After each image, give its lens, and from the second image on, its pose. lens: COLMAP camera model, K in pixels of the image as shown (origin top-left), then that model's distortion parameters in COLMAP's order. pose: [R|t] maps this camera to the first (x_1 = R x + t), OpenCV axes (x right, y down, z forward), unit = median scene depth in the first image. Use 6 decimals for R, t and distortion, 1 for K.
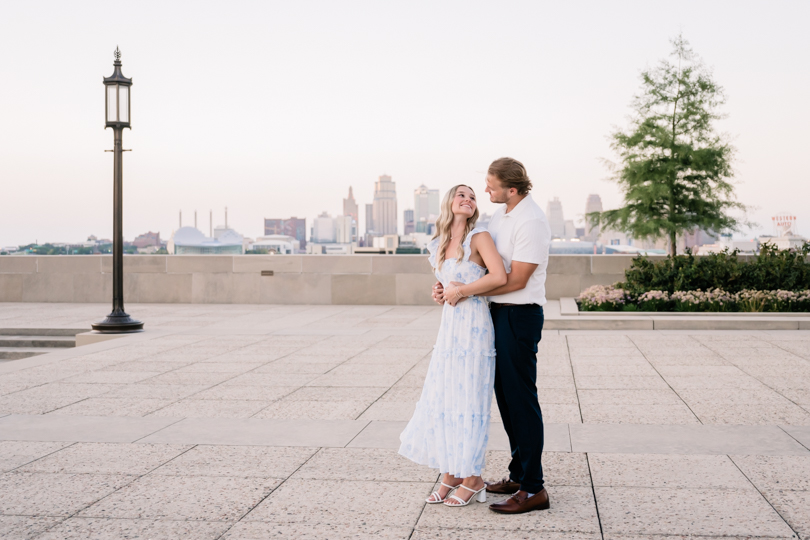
lens RADIAL K [[833.9, 0, 408.4], [0, 833.9, 272.2], [0, 0, 1]] dist [-0.036419, 0.000000]
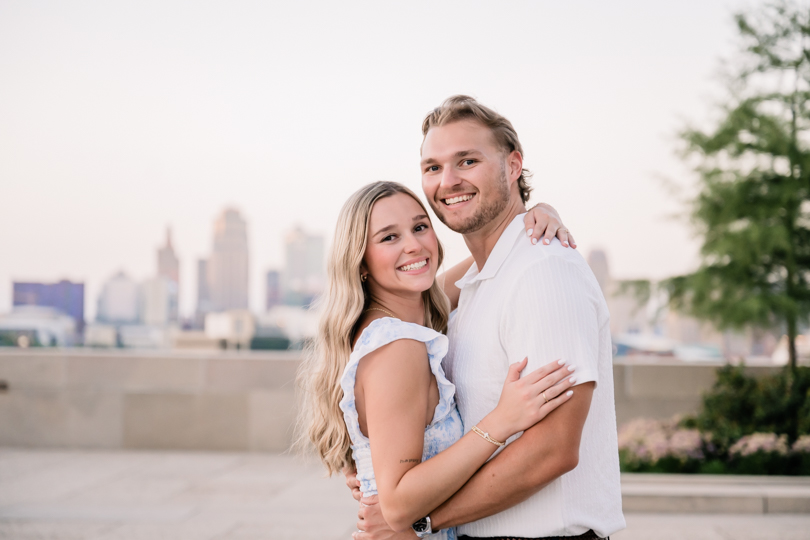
lens RADIAL K [[1650.6, 0, 406.6], [0, 1650.6, 268.5], [0, 0, 1]] dist [-0.013060, 0.000000]
pose [[0.996887, 0.015172, 0.077369, 0.004121], [-0.009287, 0.997076, -0.075853, 0.008109], [-0.078294, 0.074898, 0.994113, -0.106378]]
